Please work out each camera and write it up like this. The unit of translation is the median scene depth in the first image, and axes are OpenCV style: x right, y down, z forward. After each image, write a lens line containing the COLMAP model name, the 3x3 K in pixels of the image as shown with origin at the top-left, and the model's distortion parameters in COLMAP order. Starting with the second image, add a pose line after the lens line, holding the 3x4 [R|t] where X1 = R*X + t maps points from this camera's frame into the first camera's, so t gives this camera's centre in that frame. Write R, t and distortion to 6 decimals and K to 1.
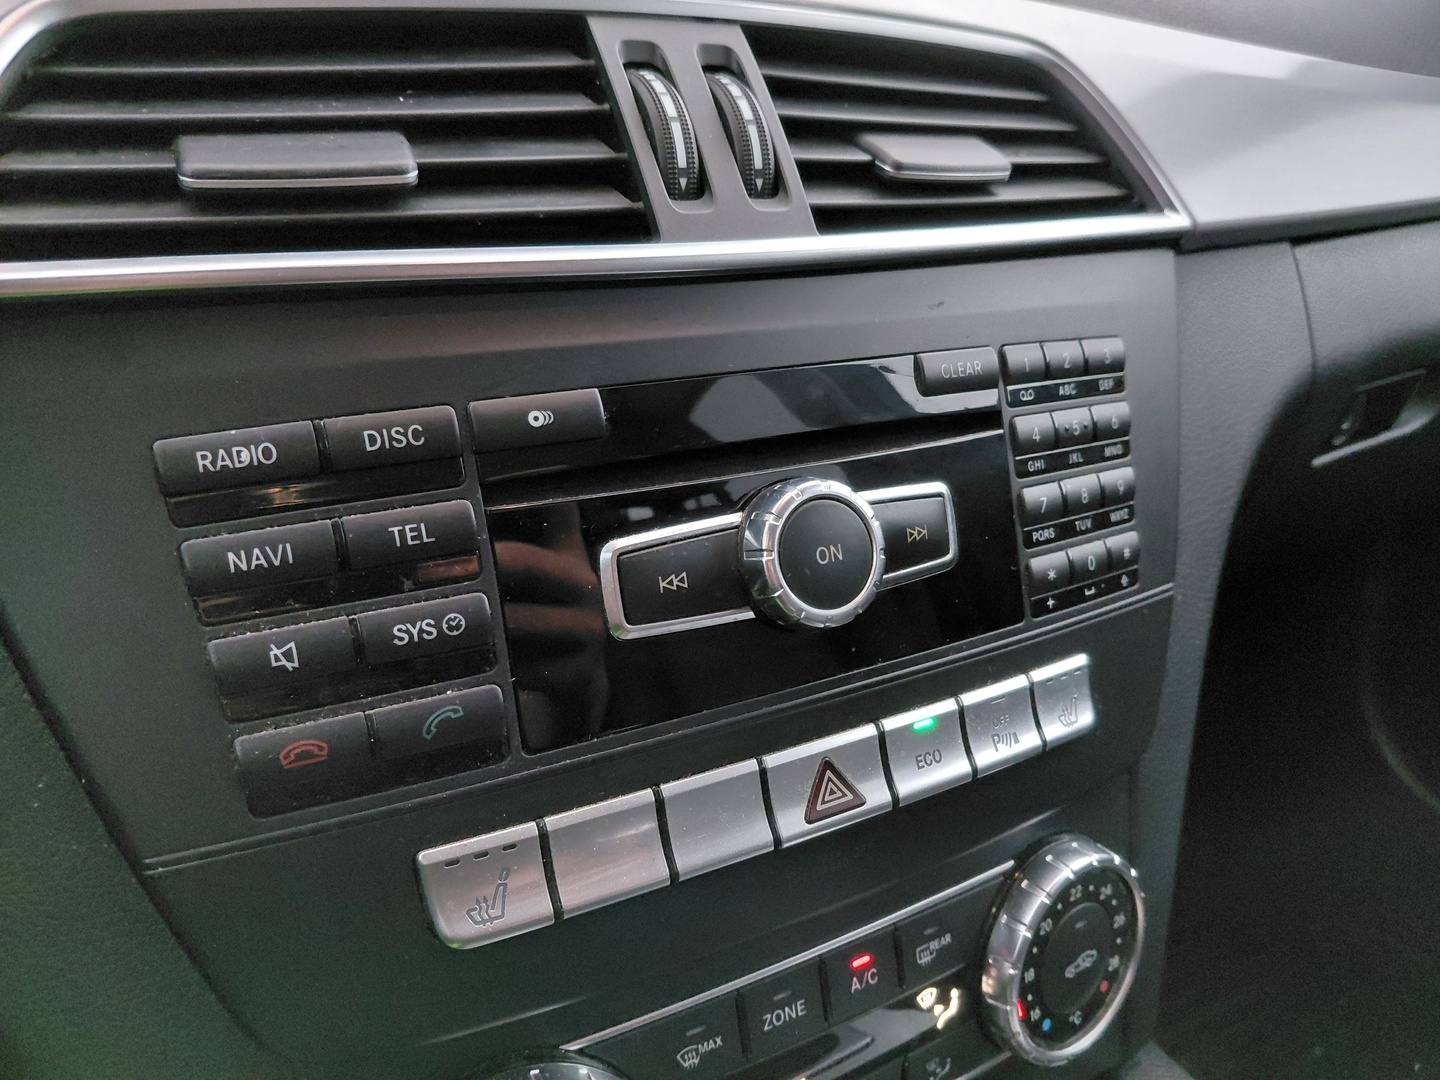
lens RADIAL K [[1084.6, 0, 751.1], [0, 1084.6, 543.6], [0, 0, 1]] dist [0.008981, -0.069256]
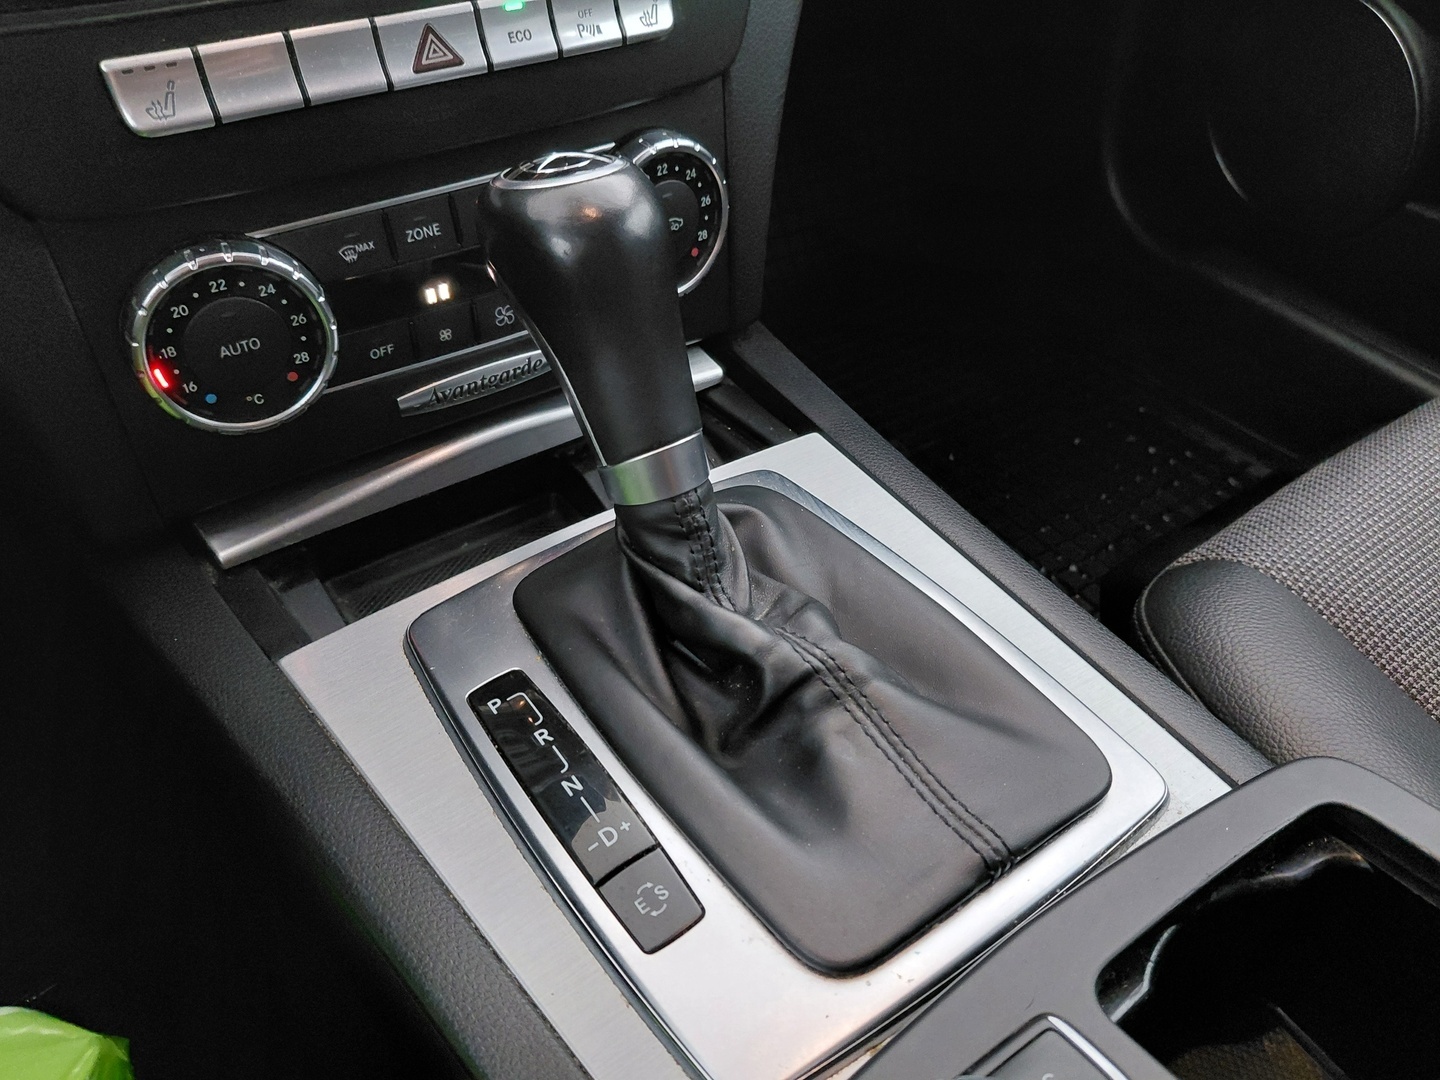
lens RADIAL K [[1084.6, 0, 751.1], [0, 1084.6, 543.6], [0, 0, 1]] dist [0.008981, -0.069256]
pose [[0.994225, -0.026834, 0.103906, 0.304584], [-0.018630, 0.910373, 0.413370, 0.221990], [-0.105685, -0.412919, 0.904615, -0.487102]]
